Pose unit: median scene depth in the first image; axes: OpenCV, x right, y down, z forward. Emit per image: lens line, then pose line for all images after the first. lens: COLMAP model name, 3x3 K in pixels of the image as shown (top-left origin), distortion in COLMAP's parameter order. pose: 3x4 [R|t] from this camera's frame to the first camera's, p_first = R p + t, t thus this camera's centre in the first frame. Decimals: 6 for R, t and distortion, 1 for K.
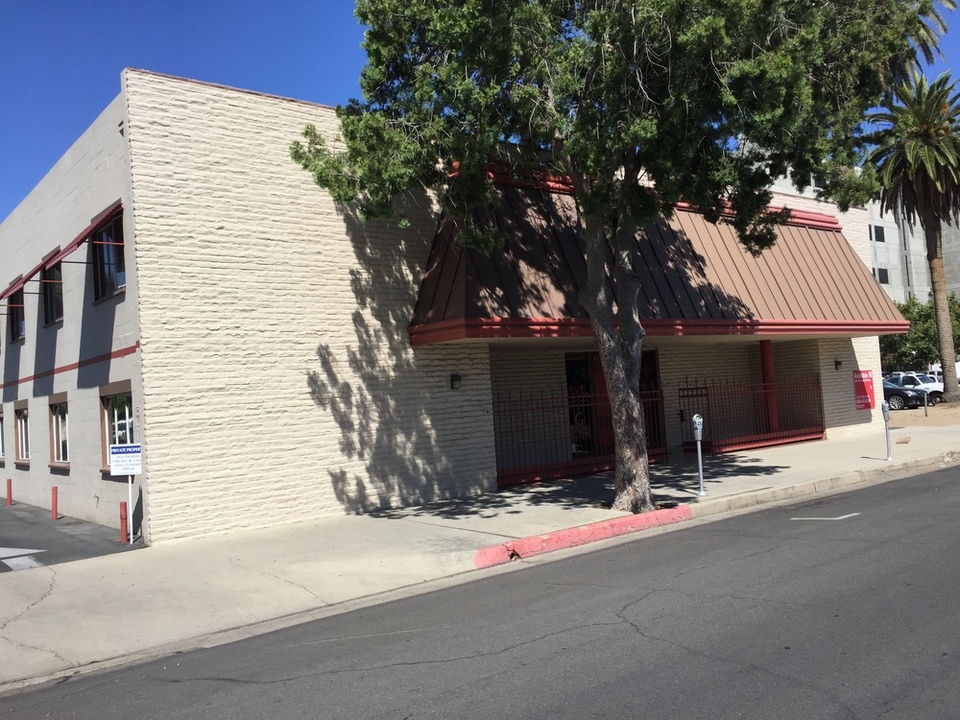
lens RADIAL K [[821.1, 0, 480.0], [0, 821.1, 360.0], [0, 0, 1]] dist [0.079781, -0.106665]
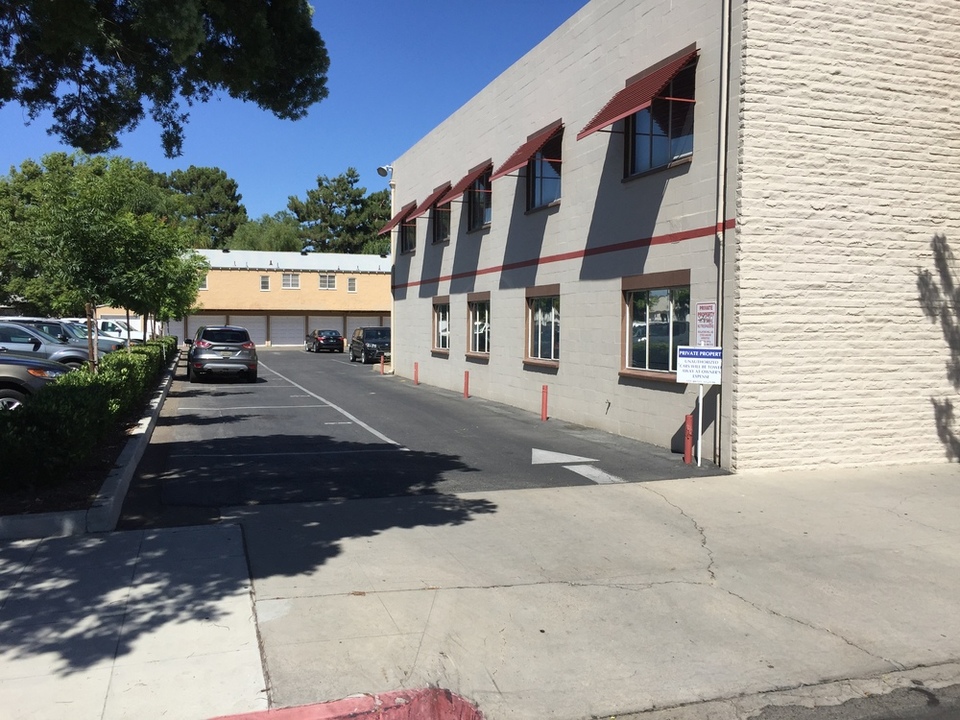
lens RADIAL K [[821.1, 0, 480.0], [0, 821.1, 360.0], [0, 0, 1]] dist [0.079781, -0.106665]
pose [[0.937064, 0.086403, -0.338298, -0.336888], [-0.052070, 0.992645, 0.109296, 0.034718], [0.345254, -0.084802, 0.934670, 0.151335]]
